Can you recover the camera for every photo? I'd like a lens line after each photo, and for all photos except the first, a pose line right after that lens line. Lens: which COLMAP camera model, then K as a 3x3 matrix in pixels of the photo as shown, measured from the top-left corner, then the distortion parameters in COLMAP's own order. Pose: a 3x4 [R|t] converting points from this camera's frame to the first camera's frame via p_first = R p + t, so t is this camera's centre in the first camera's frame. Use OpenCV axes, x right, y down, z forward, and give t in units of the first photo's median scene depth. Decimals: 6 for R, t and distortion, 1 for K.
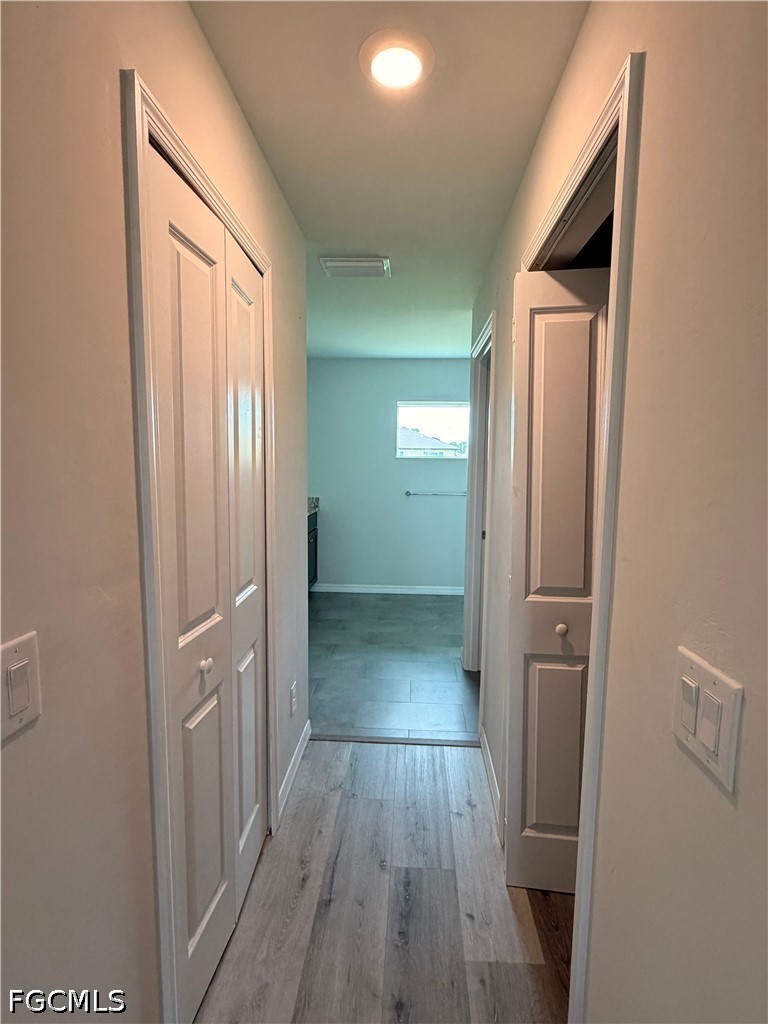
lens RADIAL K [[497.5, 0, 386.8], [0, 497.5, 508.3], [0, 0, 1]] dist [0.002144, -0.000477]
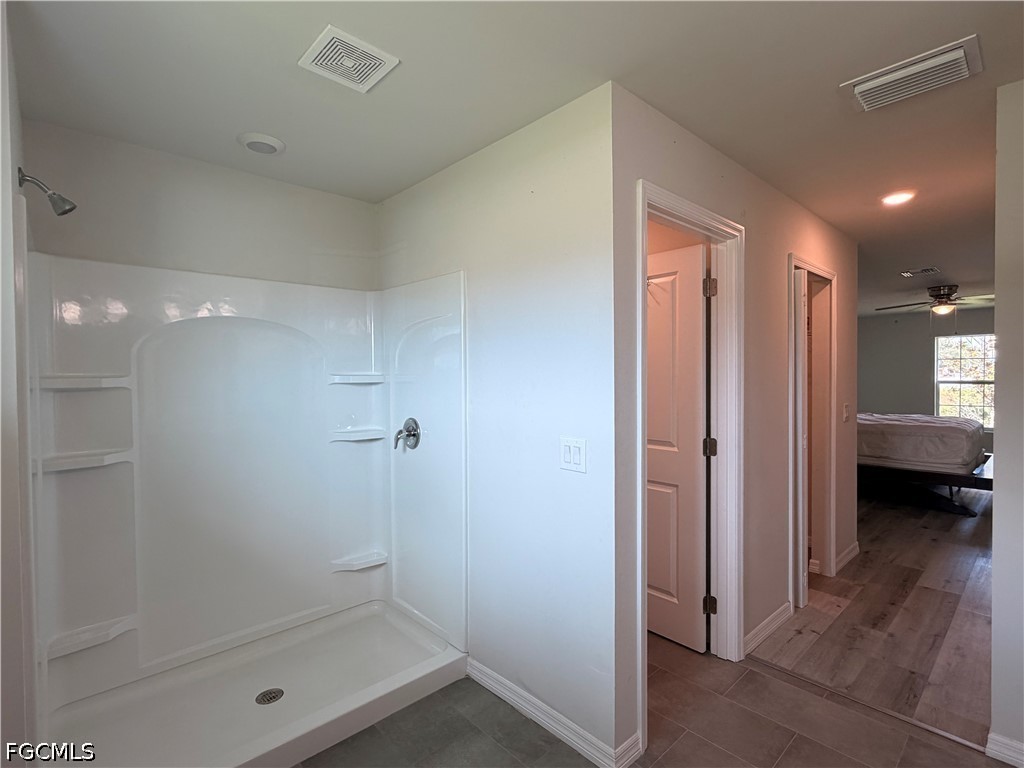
lens RADIAL K [[497.5, 0, 514.0], [0, 497.5, 382.9], [0, 0, 1]] dist [0.002144, -0.000477]
pose [[-0.723744, -0.010010, 0.689996, -0.108589], [0.073583, 0.993075, 0.091589, -0.136454], [-0.686134, 0.117059, -0.717995, 1.413293]]
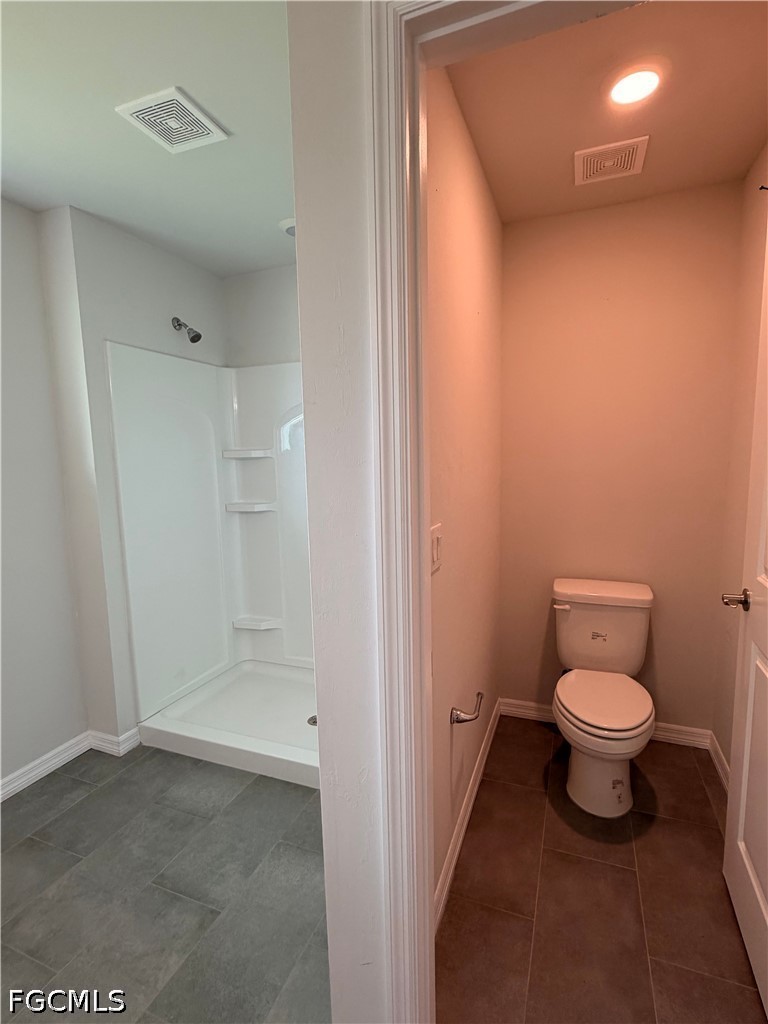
lens RADIAL K [[497.5, 0, 380.7], [0, 497.5, 513.1], [0, 0, 1]] dist [0.002144, -0.000477]
pose [[0.322485, -0.134351, 0.936992, -0.071496], [0.117468, 0.987905, 0.101222, -0.062846], [-0.939258, 0.077424, 0.334366, 0.684872]]
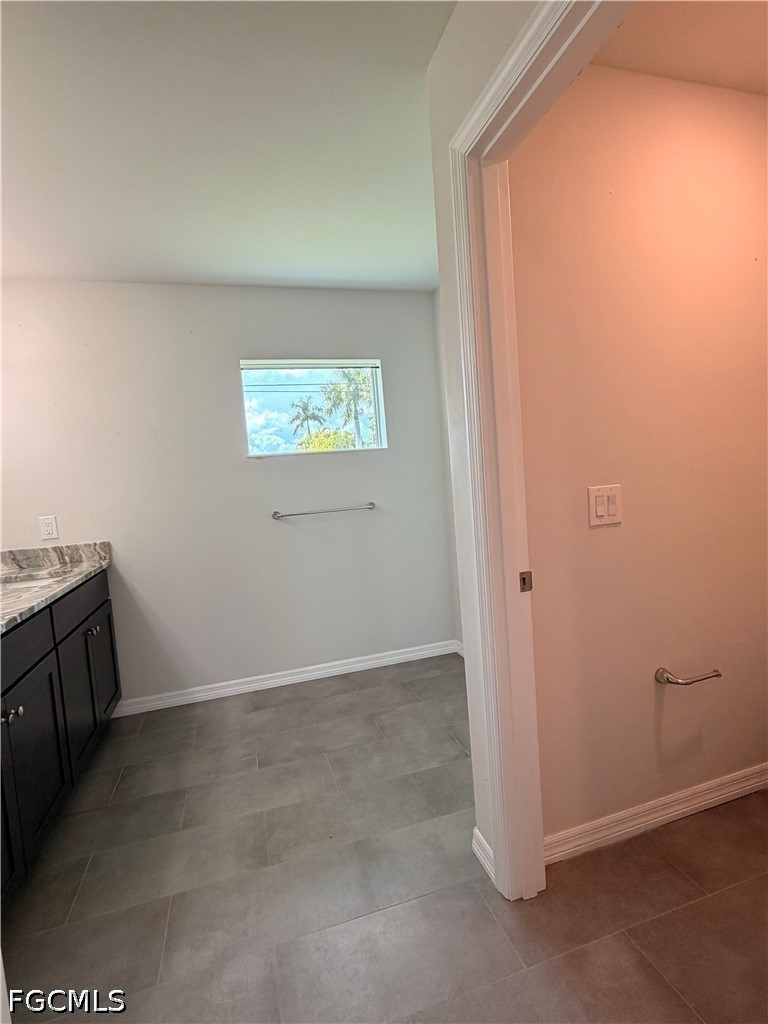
lens RADIAL K [[497.5, 0, 387.4], [0, 497.5, 514.1], [0, 0, 1]] dist [0.002144, -0.000477]
pose [[0.936257, -0.107065, 0.334603, -0.038162], [0.116767, 0.993119, -0.008952, -0.012992], [-0.331342, 0.047452, 0.942317, 0.472453]]
